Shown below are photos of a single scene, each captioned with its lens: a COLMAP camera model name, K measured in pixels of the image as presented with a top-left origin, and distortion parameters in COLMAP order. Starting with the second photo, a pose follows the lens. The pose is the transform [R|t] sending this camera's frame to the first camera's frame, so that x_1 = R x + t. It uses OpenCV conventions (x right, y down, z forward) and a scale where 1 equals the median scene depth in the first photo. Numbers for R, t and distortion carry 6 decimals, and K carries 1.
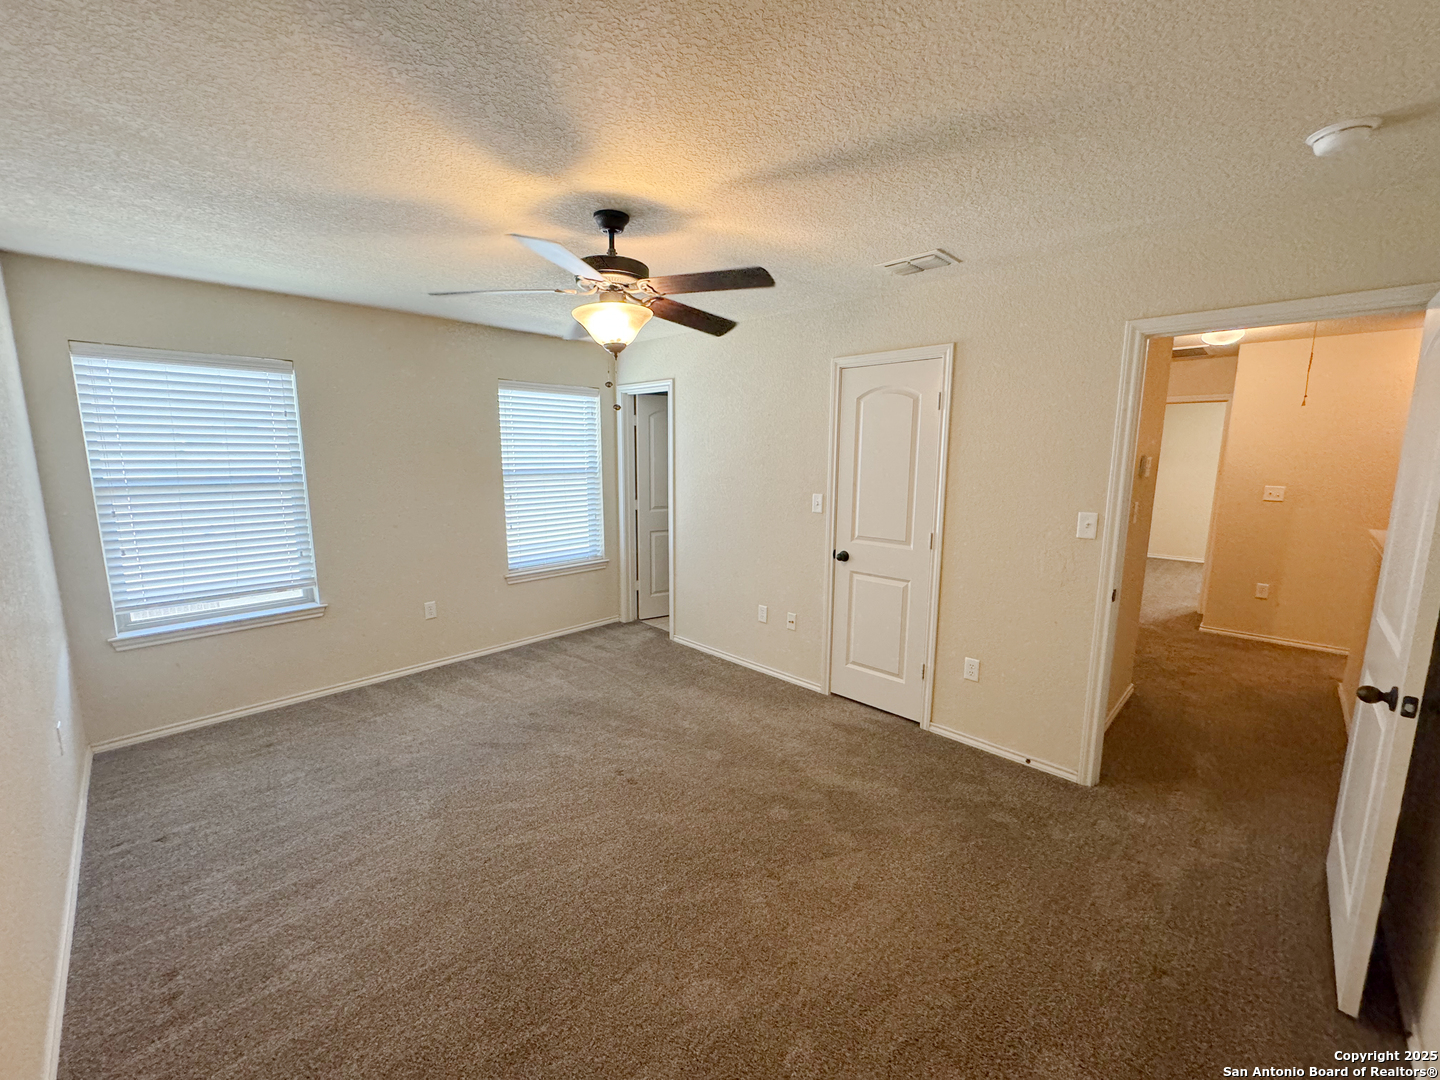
lens RADIAL K [[573.6, 0, 718.1], [0, 573.6, 535.2], [0, 0, 1]] dist [-0.001193, -0.000237]
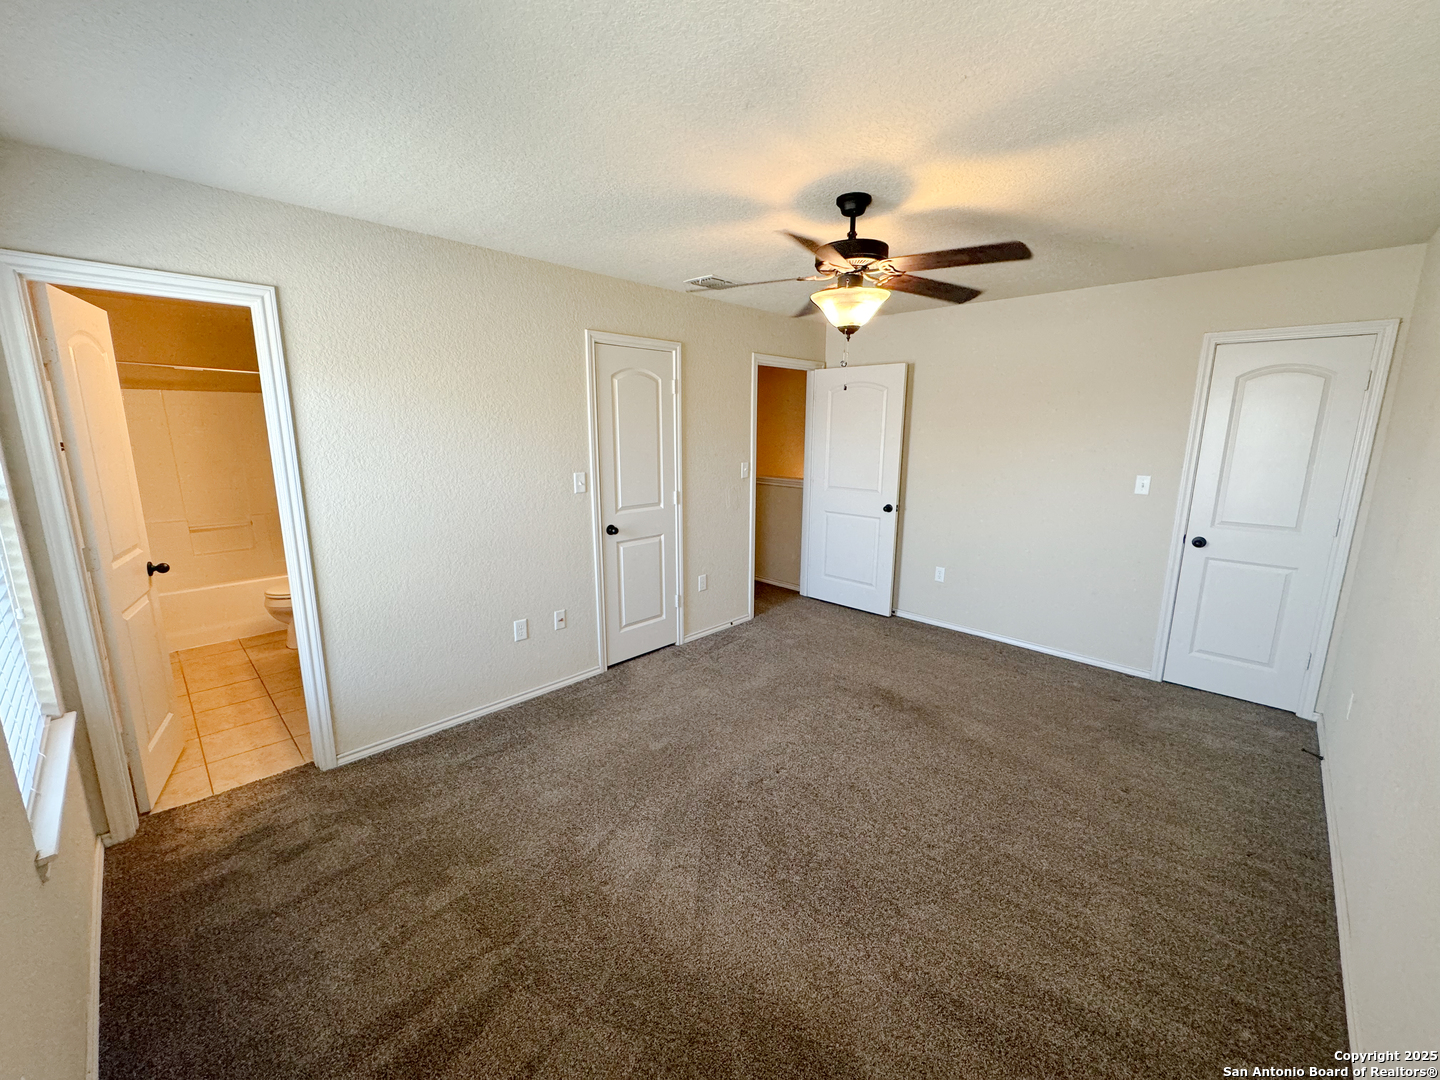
lens RADIAL K [[573.6, 0, 719.1], [0, 573.6, 537.1], [0, 0, 1]] dist [-0.001193, -0.000237]
pose [[-0.002597, -0.193804, 0.981037, -0.805623], [0.147470, 0.970240, 0.192062, -0.121853], [-0.989063, 0.145172, 0.026061, 0.799169]]
